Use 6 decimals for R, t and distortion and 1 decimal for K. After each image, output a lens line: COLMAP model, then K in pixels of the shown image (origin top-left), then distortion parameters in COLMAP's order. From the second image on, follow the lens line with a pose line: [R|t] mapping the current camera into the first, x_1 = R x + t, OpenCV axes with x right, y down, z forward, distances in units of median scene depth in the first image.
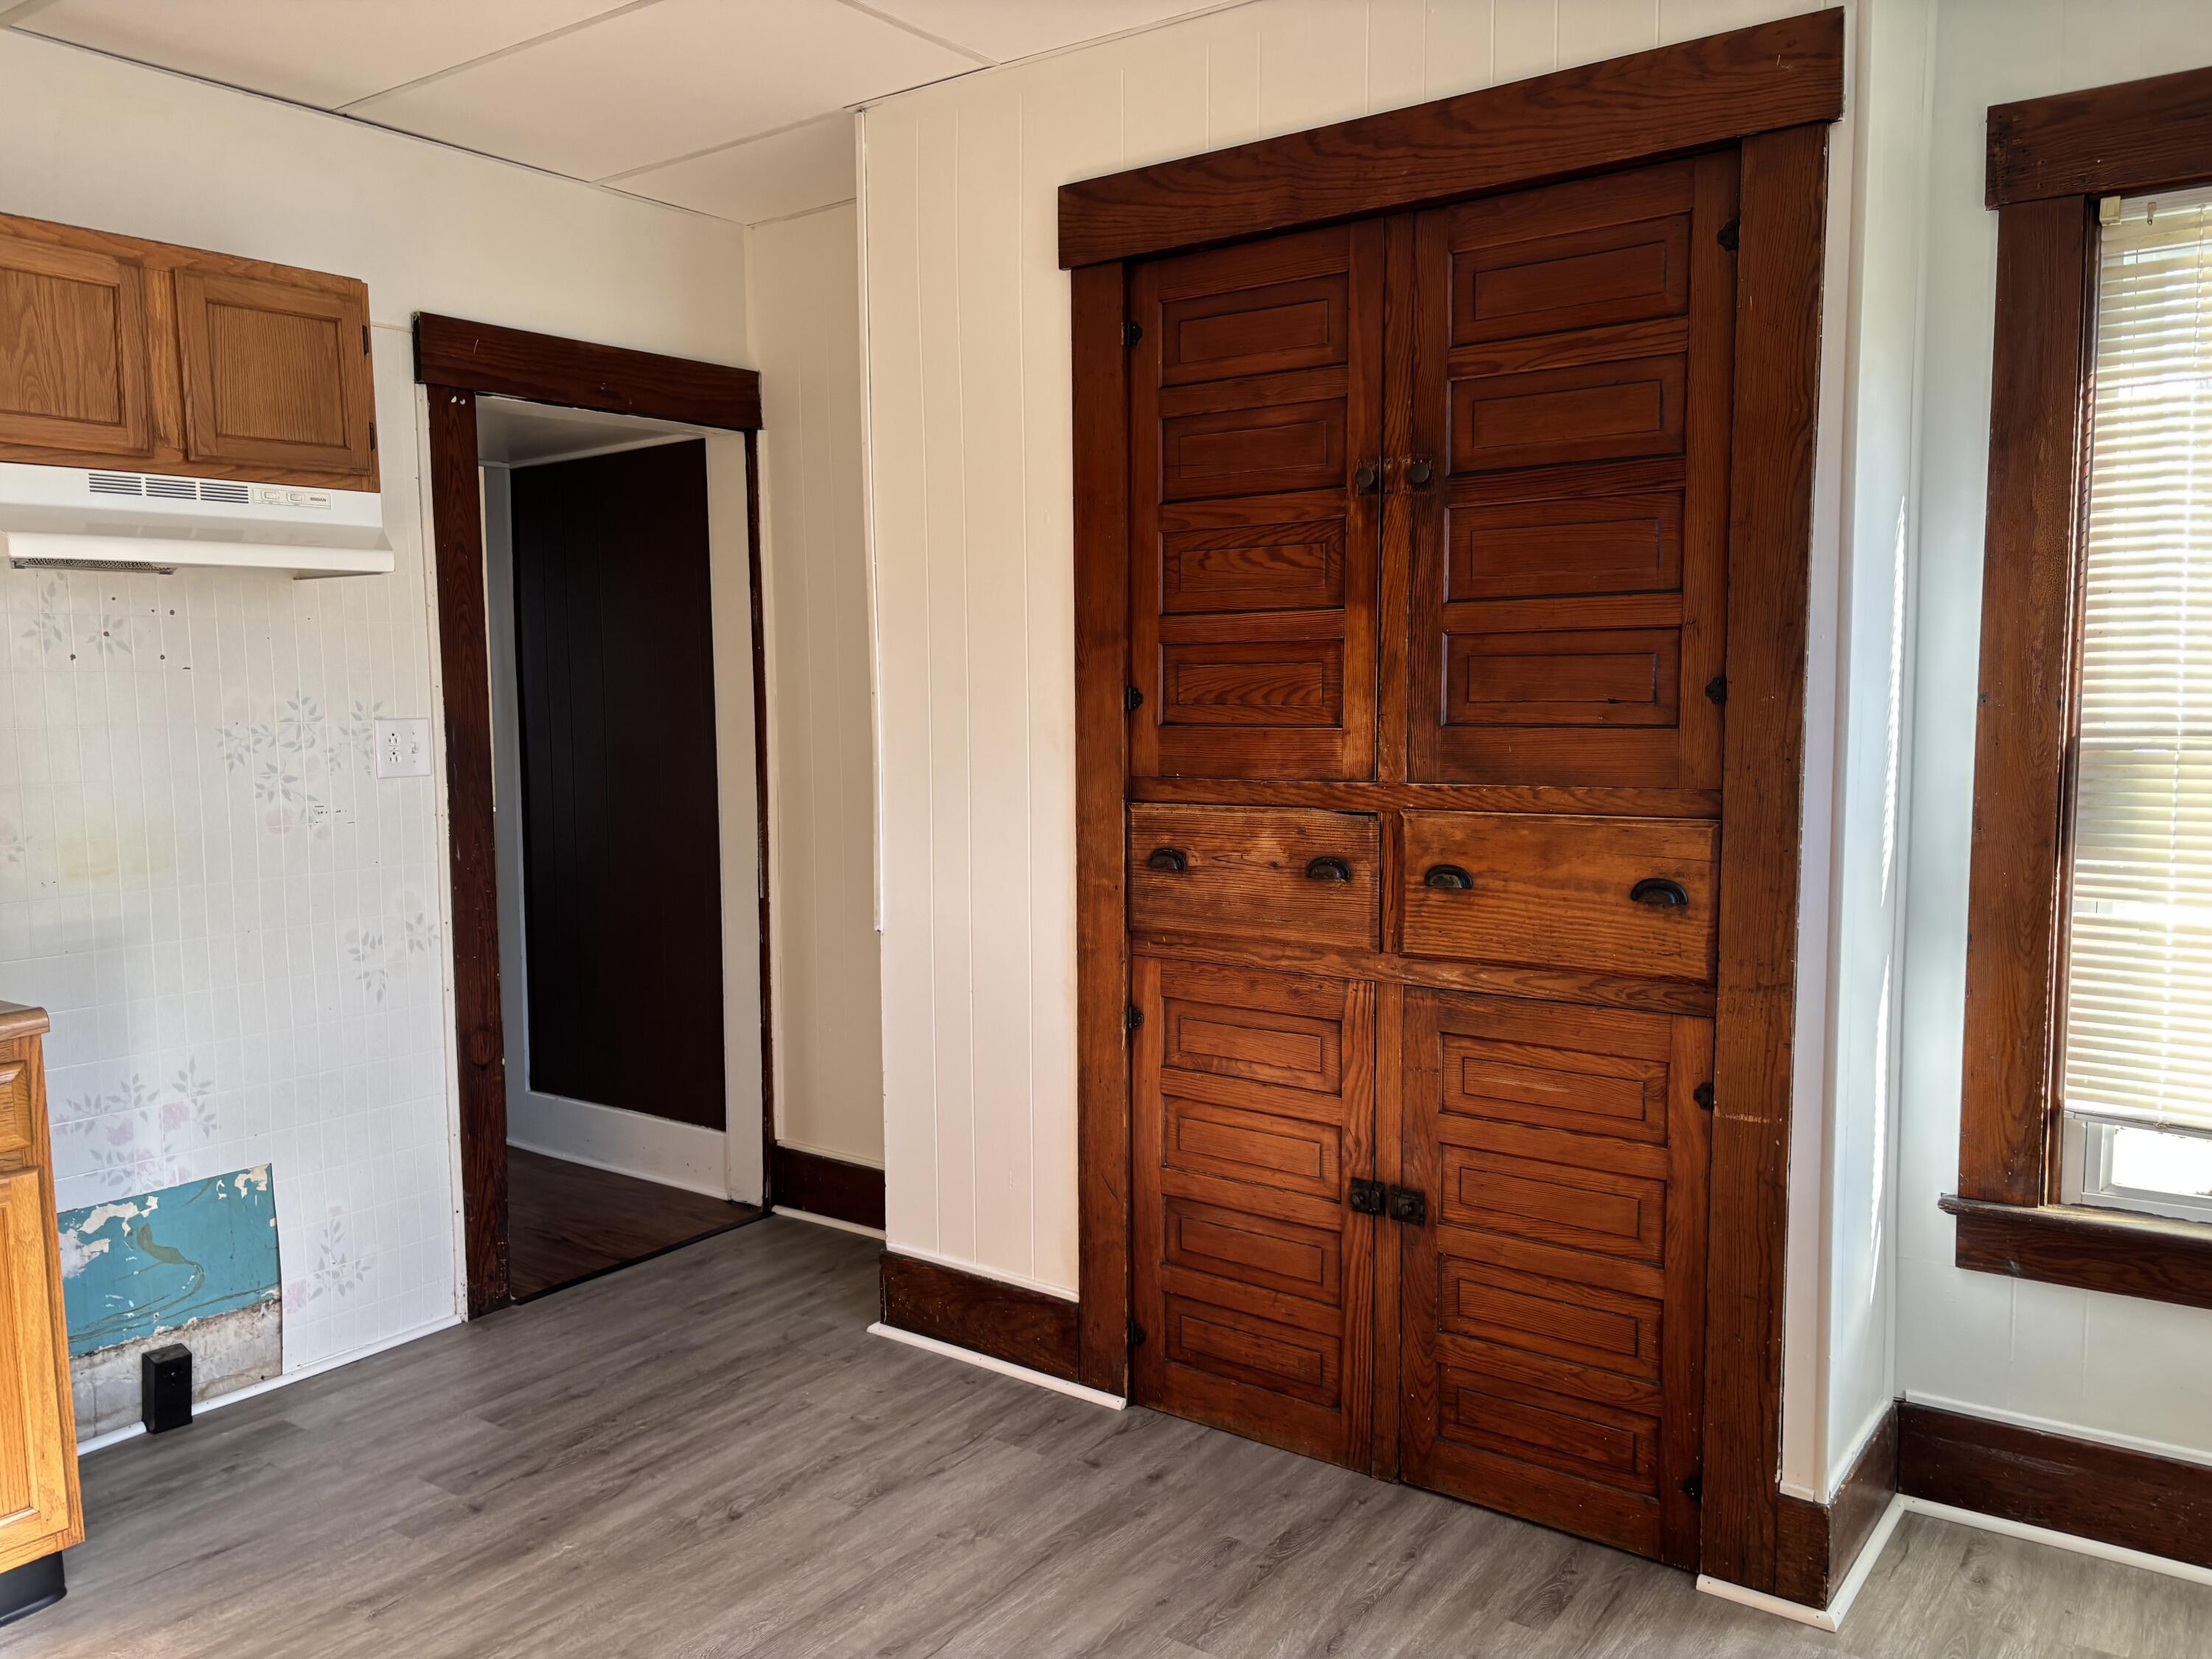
lens RADIAL K [[1683.1, 0, 1095.4], [0, 1683.1, 859.1], [0, 0, 1]] dist [0.085851, -0.119357]
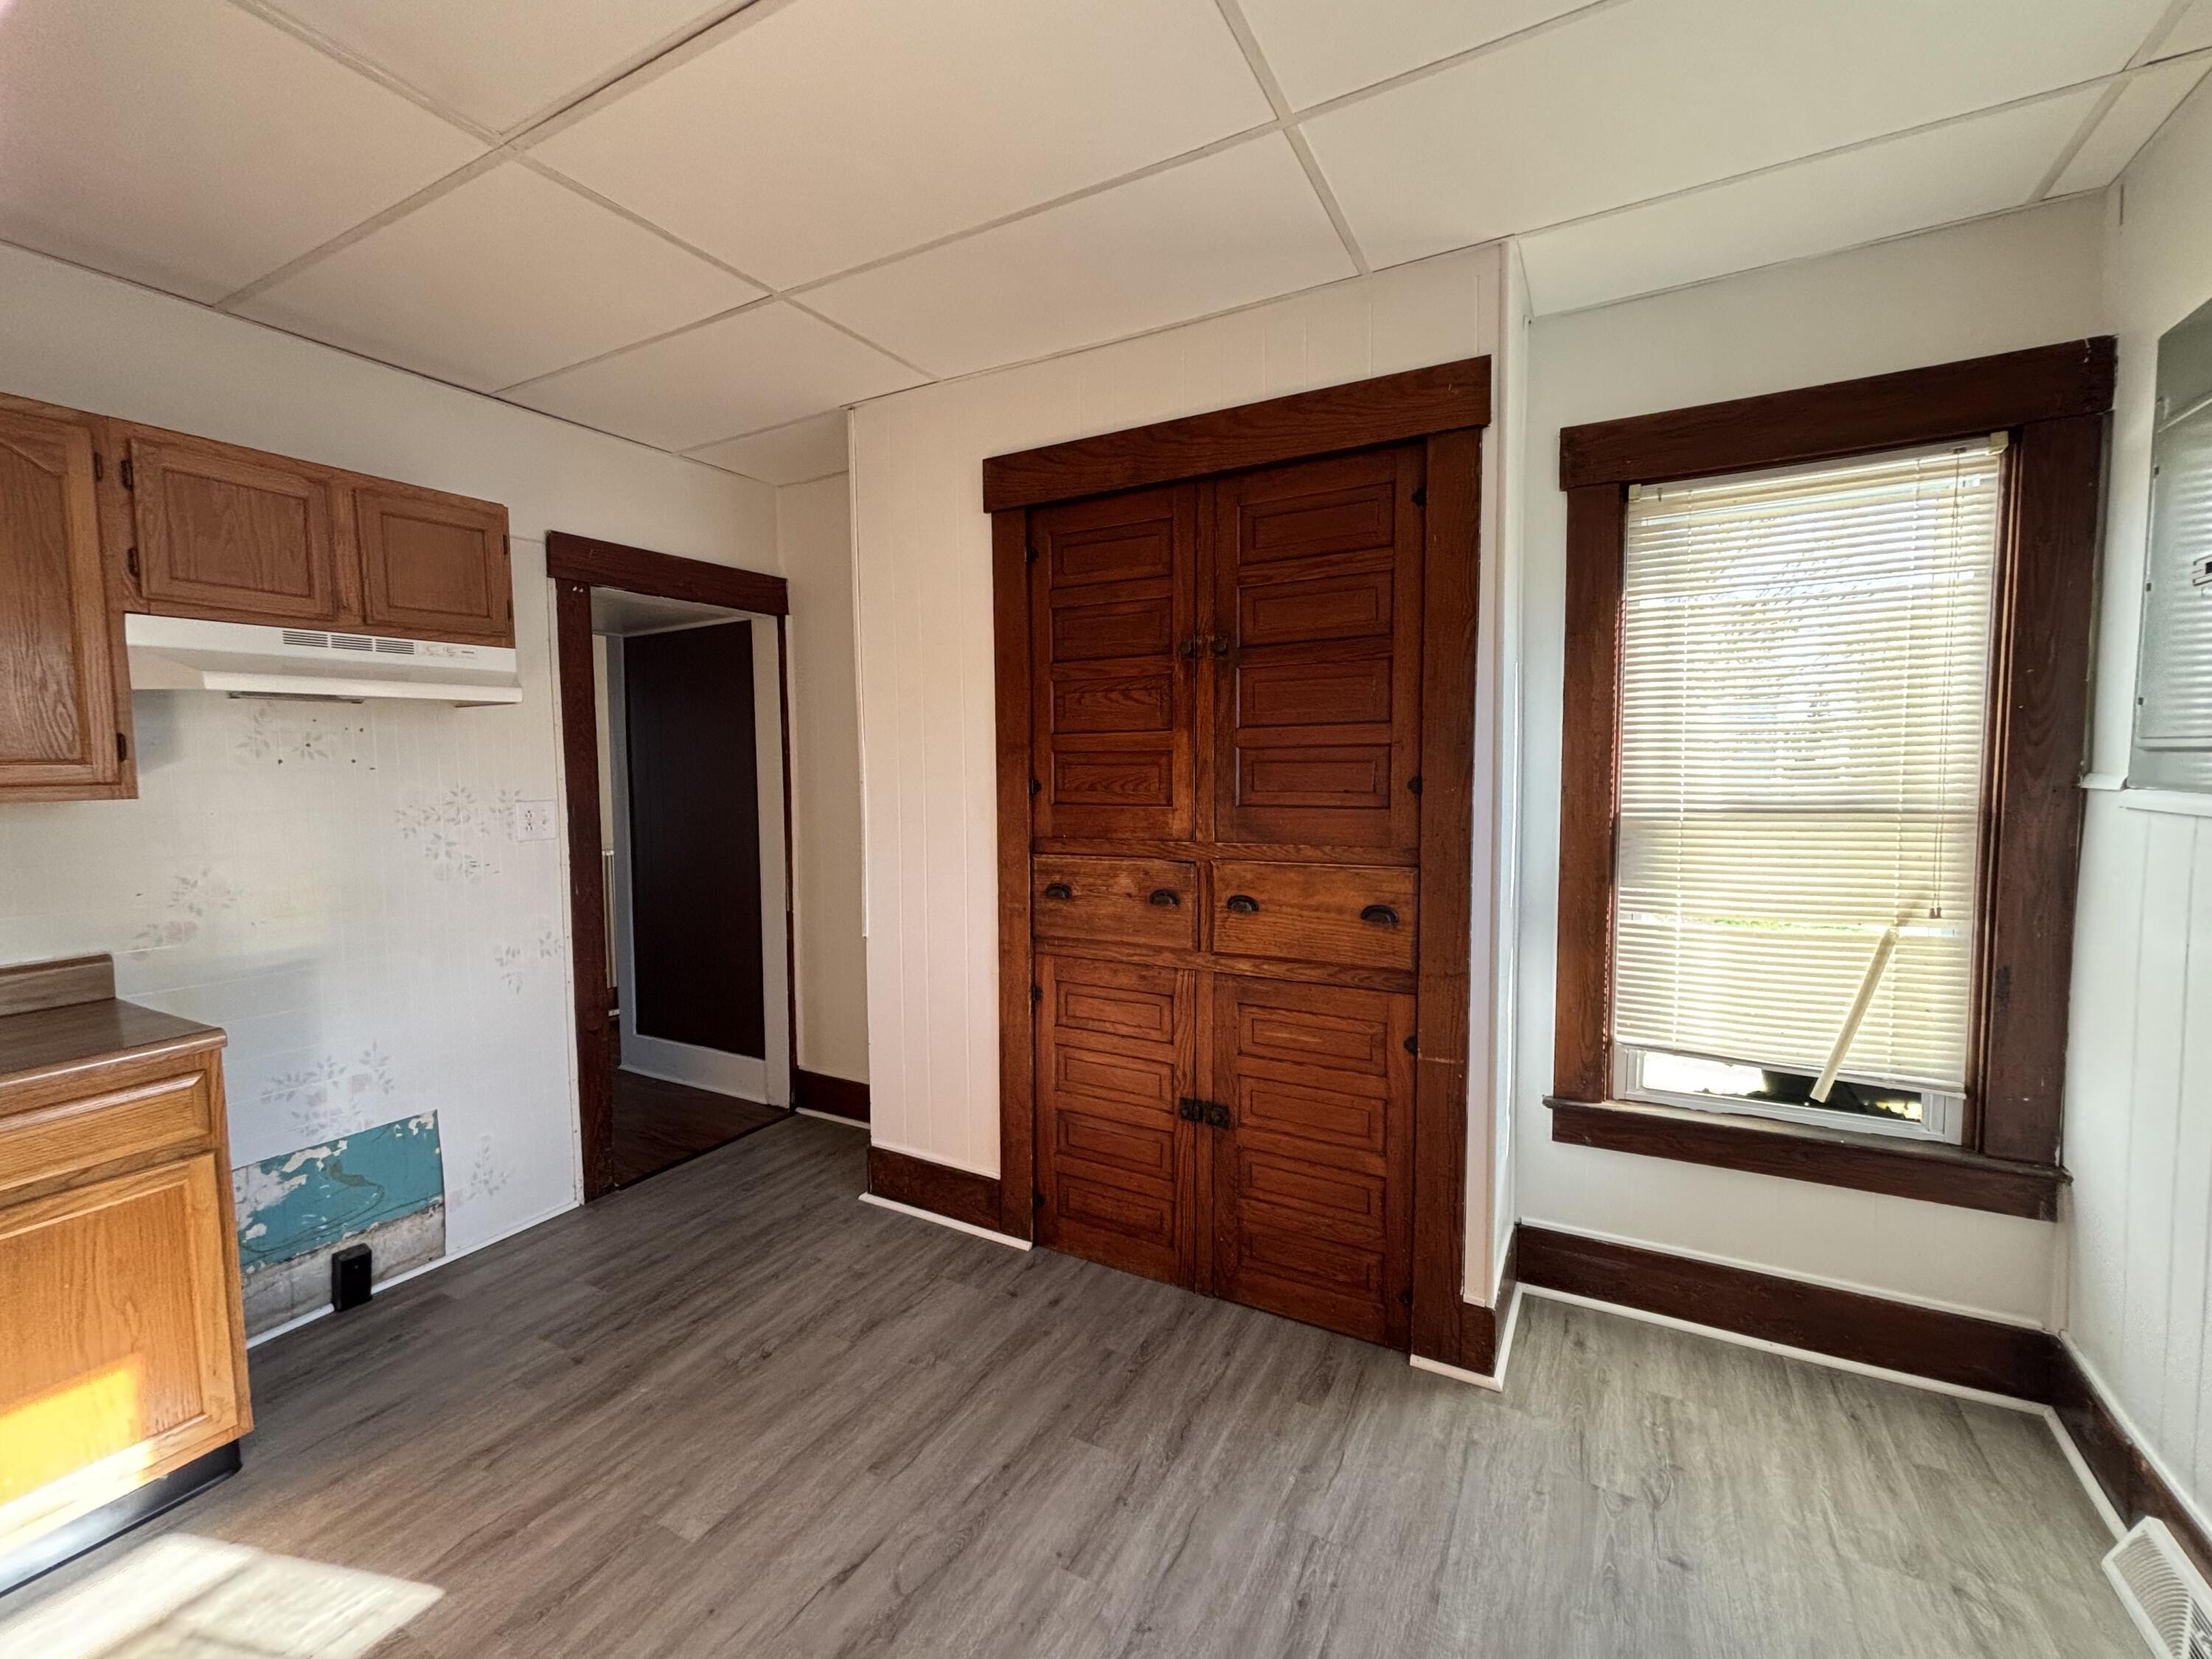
lens RADIAL K [[929.4, 0, 1102.2], [0, 929.4, 829.7], [0, 0, 1]] dist [0.001736, -0.000392]
pose [[0.992363, -0.008472, 0.123058, -0.022070], [0.012701, 0.999354, -0.033623, -0.029084], [-0.122694, 0.034929, 0.991830, 0.166939]]
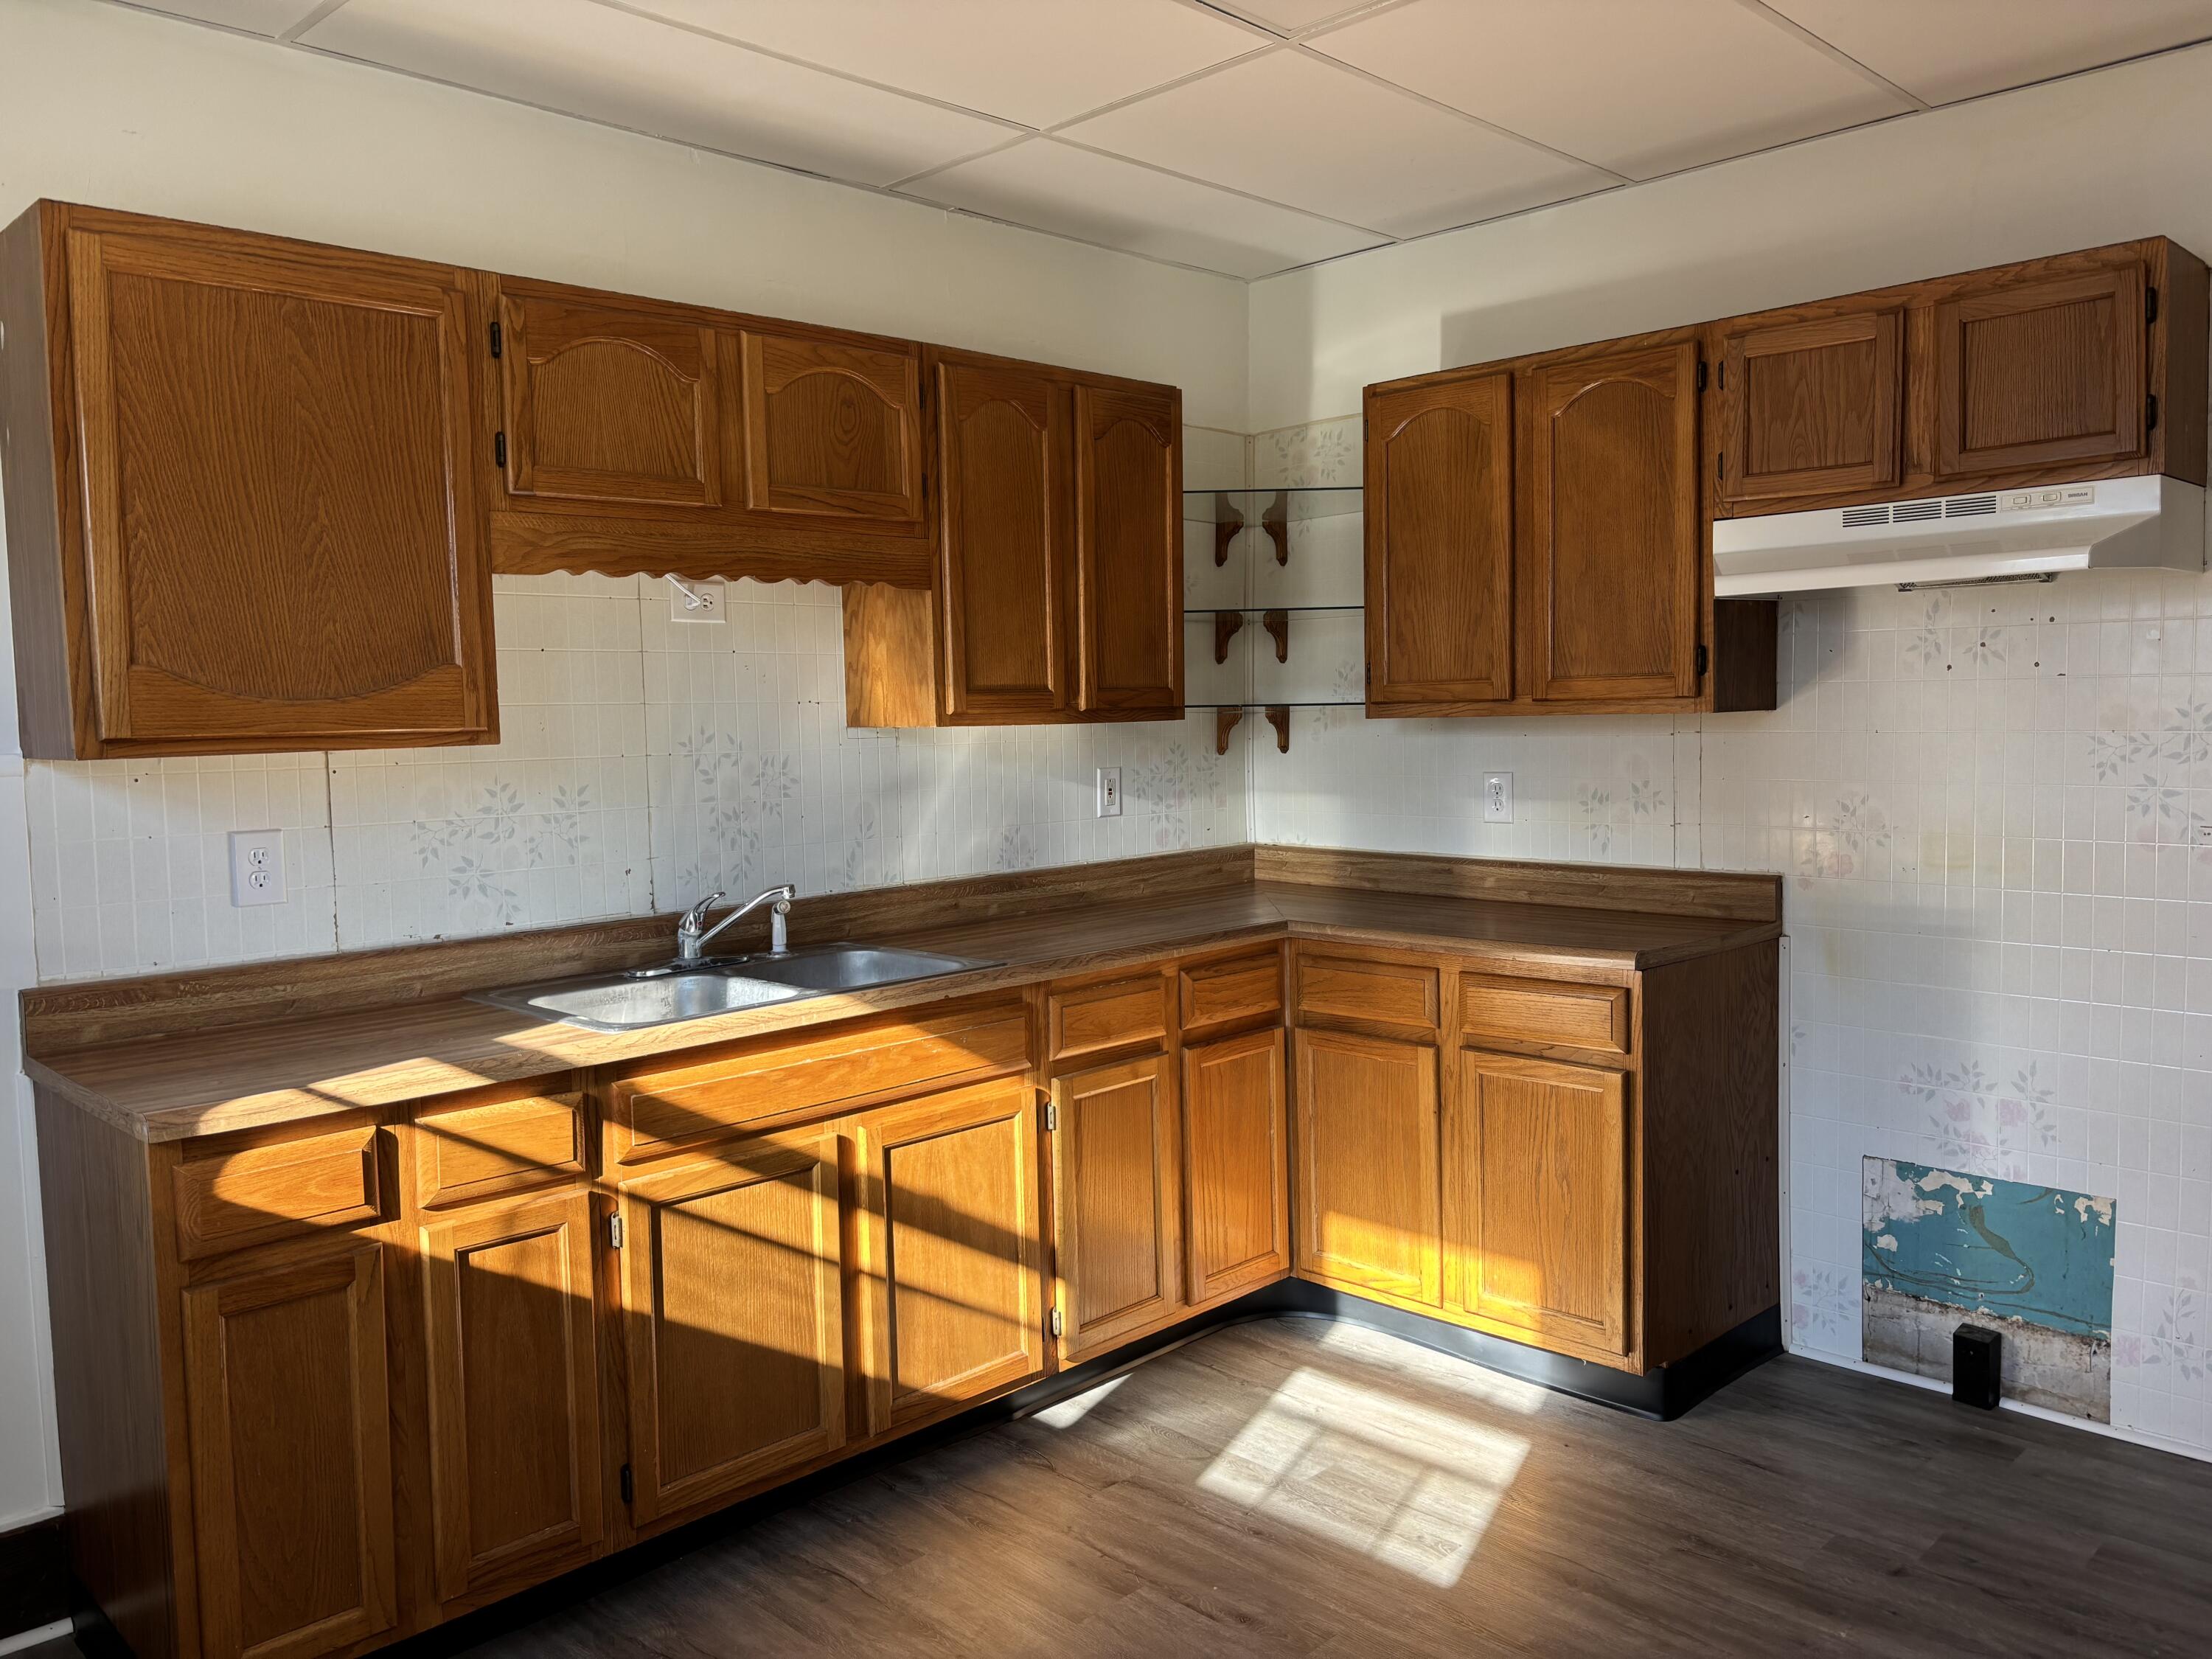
lens RADIAL K [[1679.5, 0, 1106.0], [0, 1679.5, 829.5], [0, 0, 1]] dist [0.082563, -0.097924]
pose [[-0.160450, 0.088286, -0.983088, 0.600373], [-0.080322, 0.991521, 0.102153, -0.087721], [0.983770, 0.095354, -0.151998, 0.678753]]
